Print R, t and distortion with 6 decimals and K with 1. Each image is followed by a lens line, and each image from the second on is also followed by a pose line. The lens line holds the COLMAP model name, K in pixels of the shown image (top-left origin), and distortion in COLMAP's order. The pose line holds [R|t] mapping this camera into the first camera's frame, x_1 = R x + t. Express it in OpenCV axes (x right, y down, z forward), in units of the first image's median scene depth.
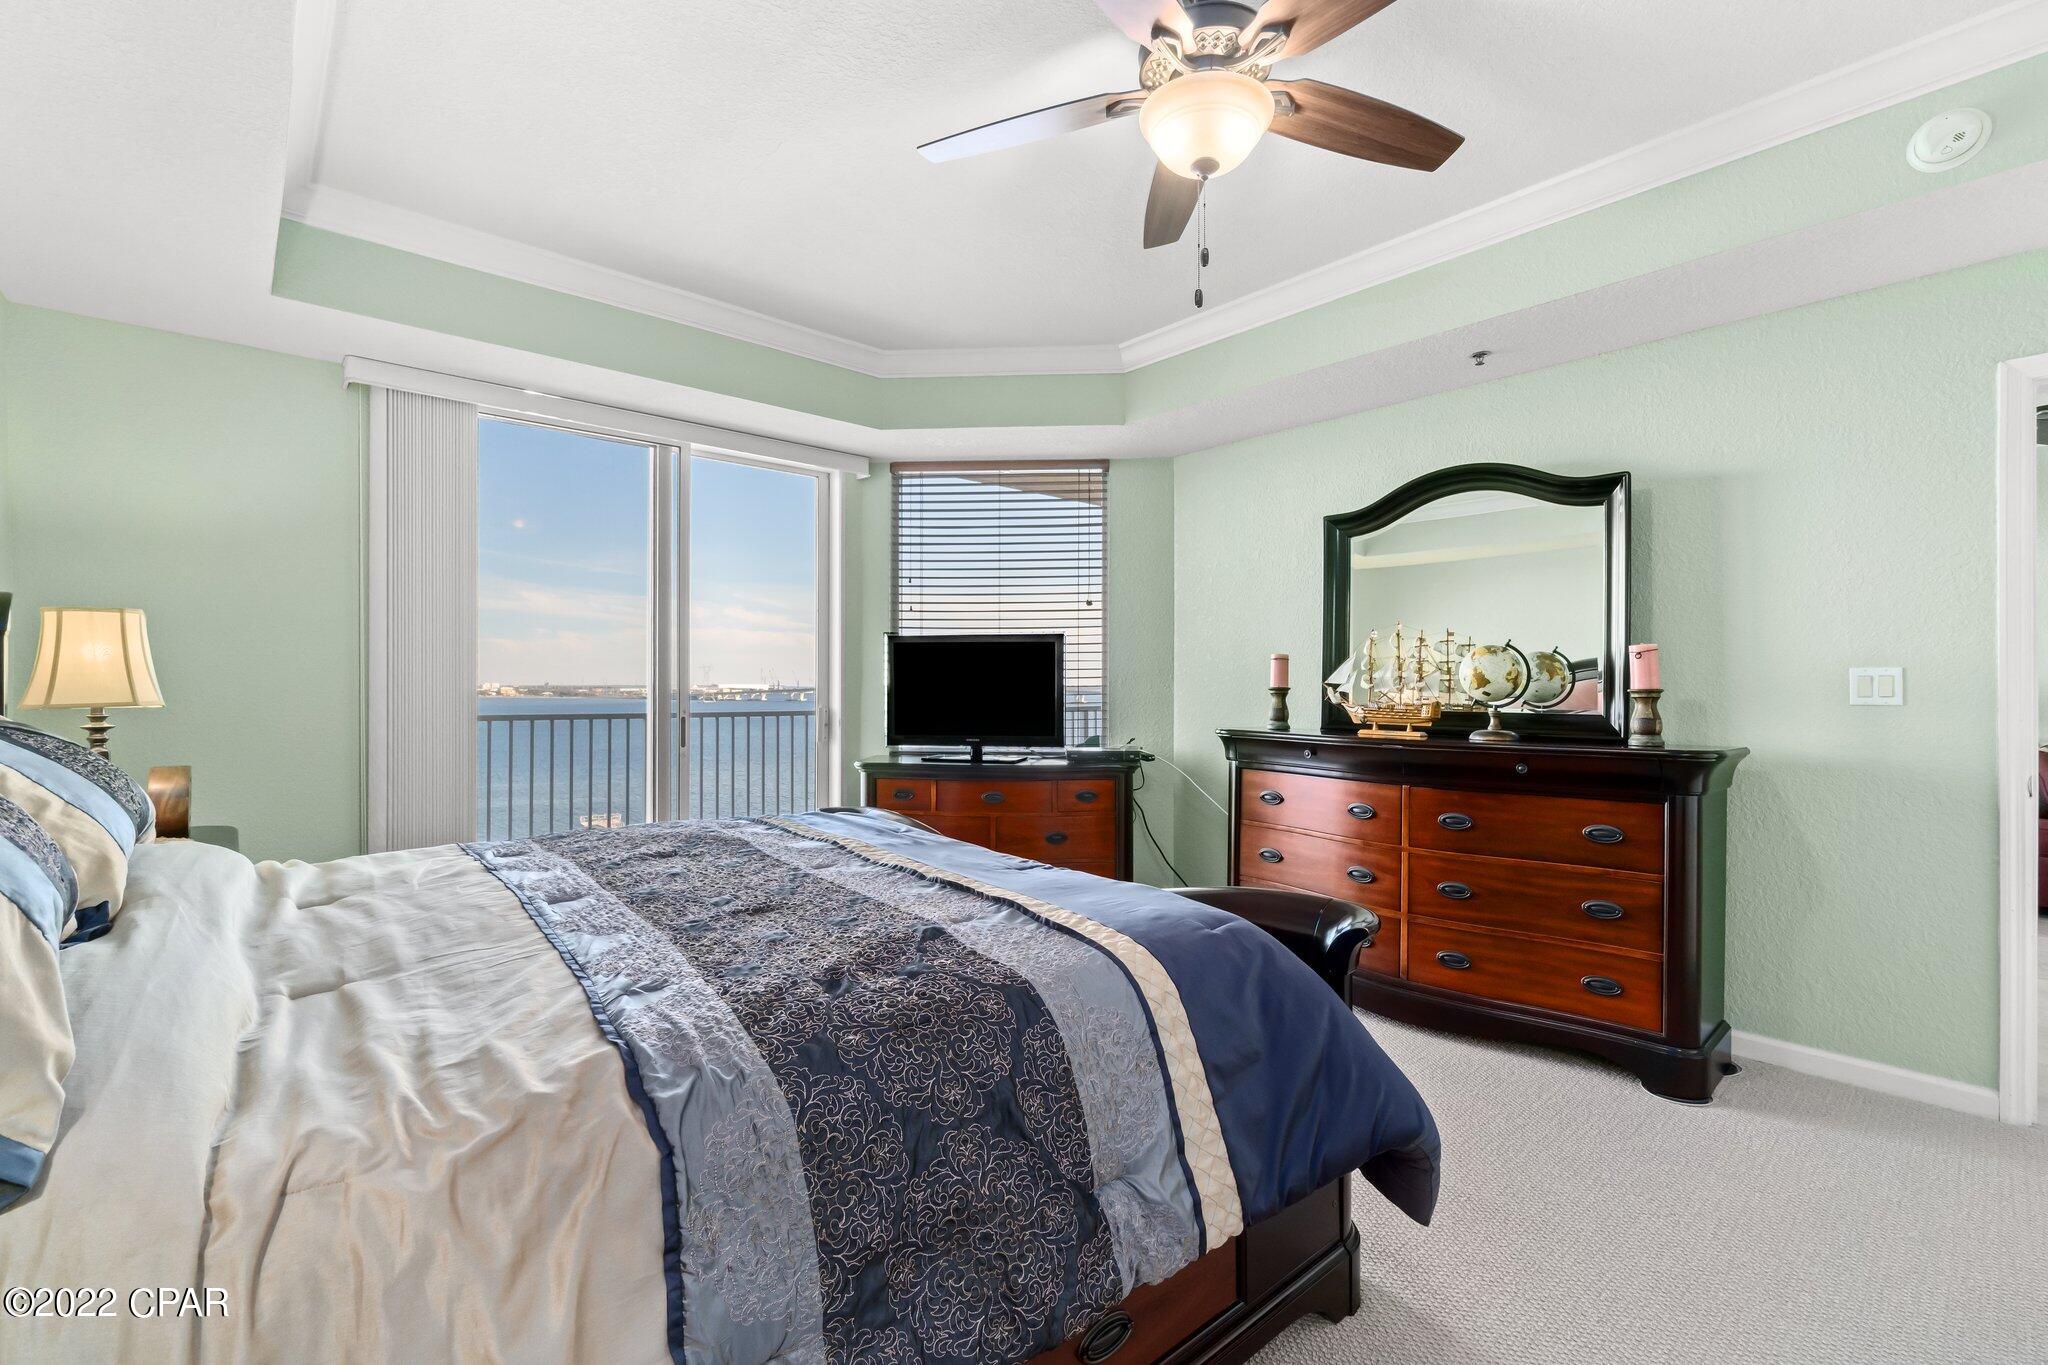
lens RADIAL K [[888.1, 0, 1025.4], [0, 888.1, 686.3], [0, 0, 1]] dist [-0.001509, 0.000125]
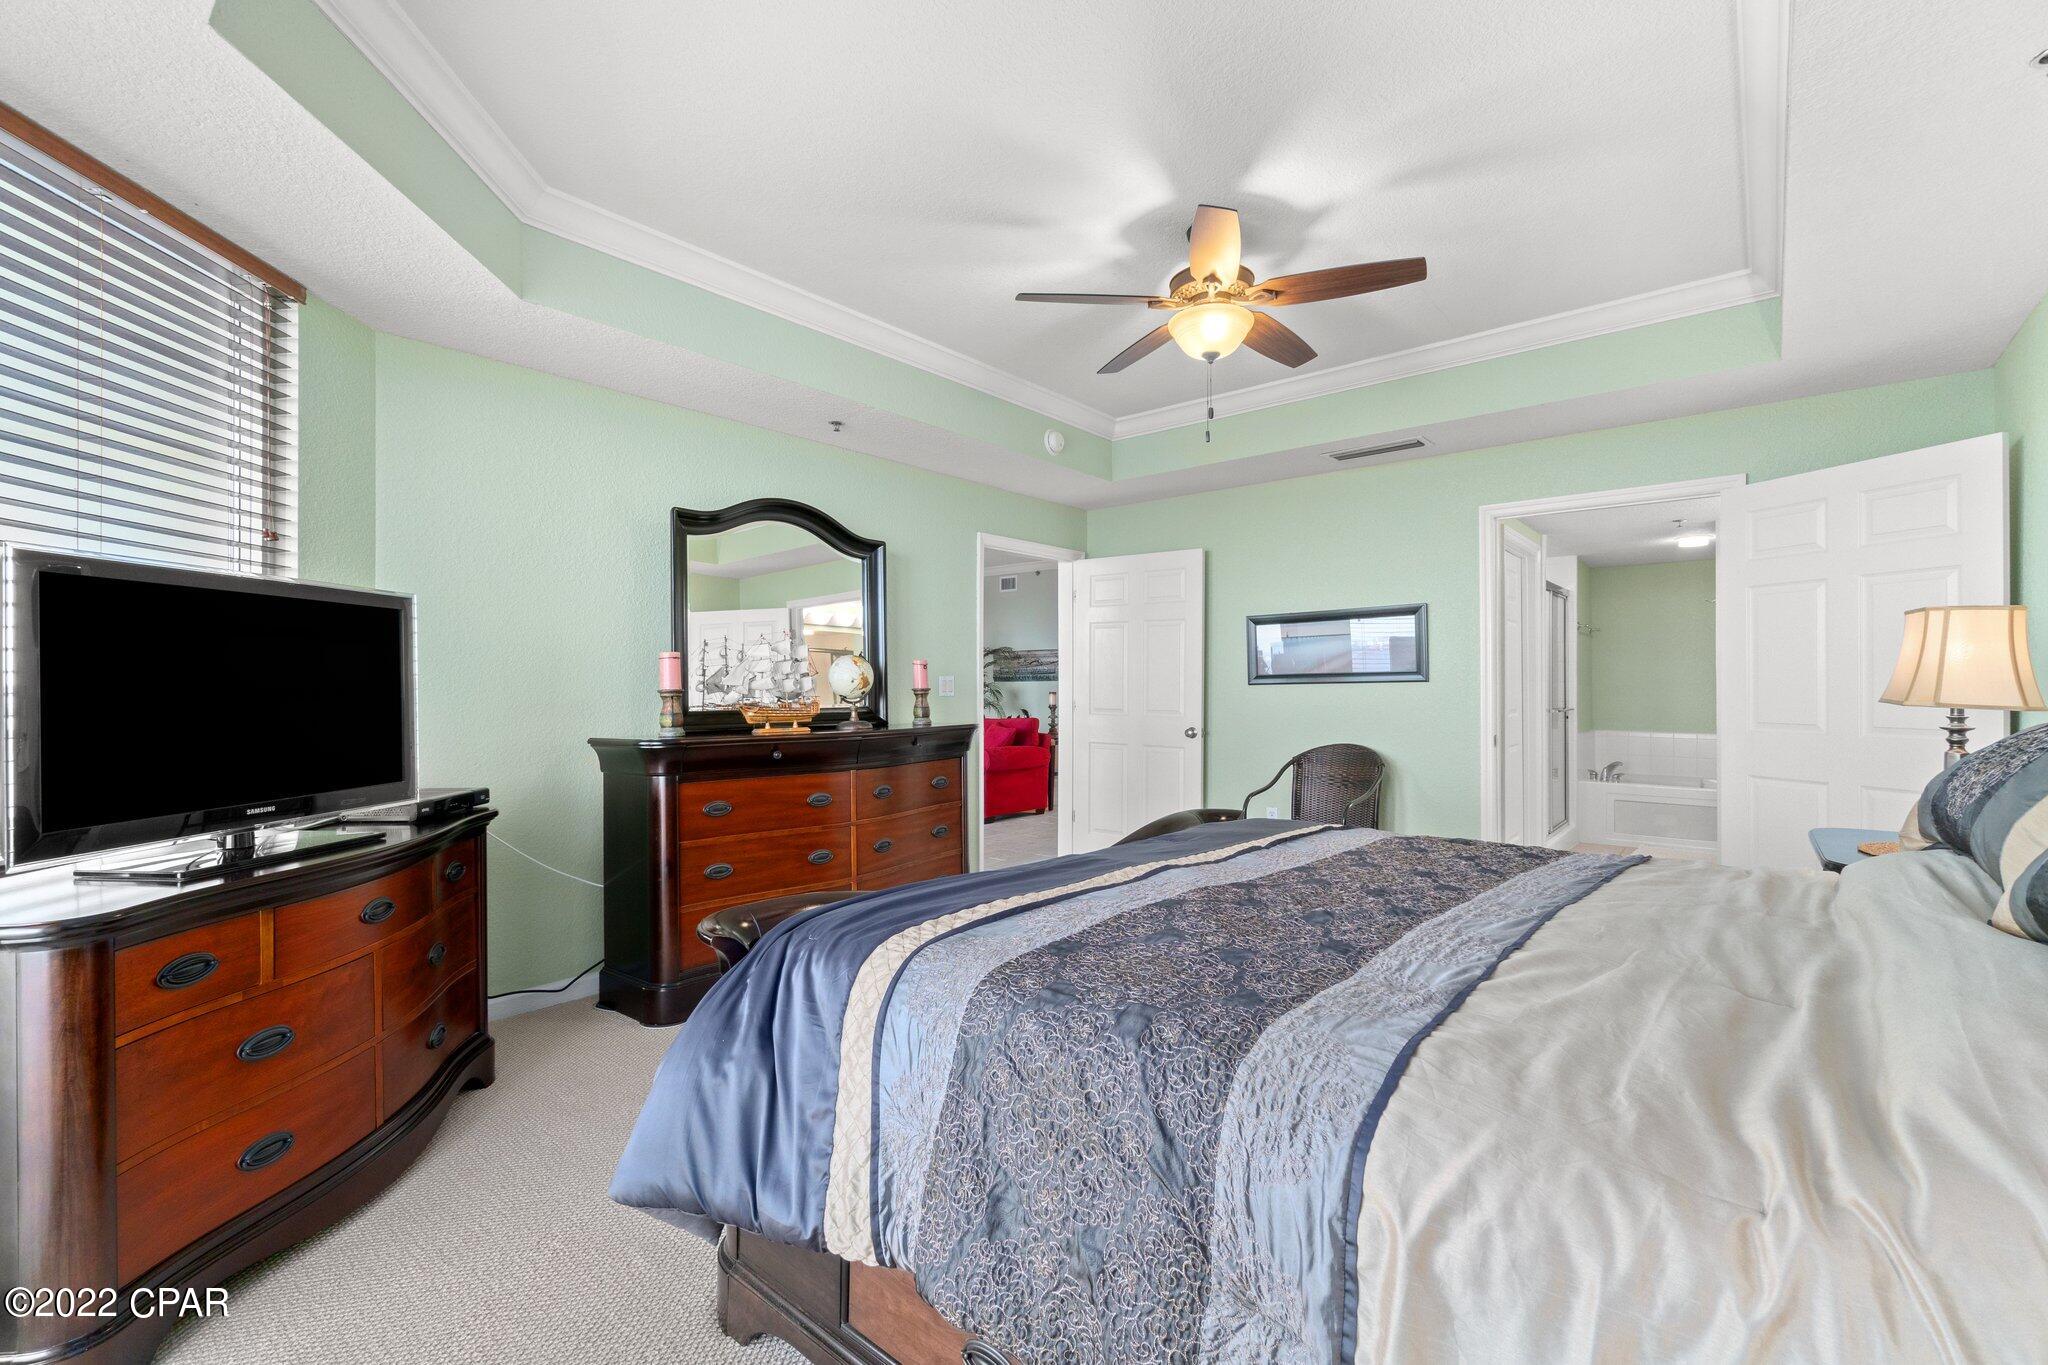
lens RADIAL K [[888.1, 0, 1025.4], [0, 888.1, 686.3], [0, 0, 1]] dist [-0.001509, 0.000125]
pose [[-0.139814, -0.003684, 0.990171, -0.702561], [-0.001434, 0.999993, 0.003518, -0.005625], [-0.990177, -0.000928, -0.139819, 0.830698]]
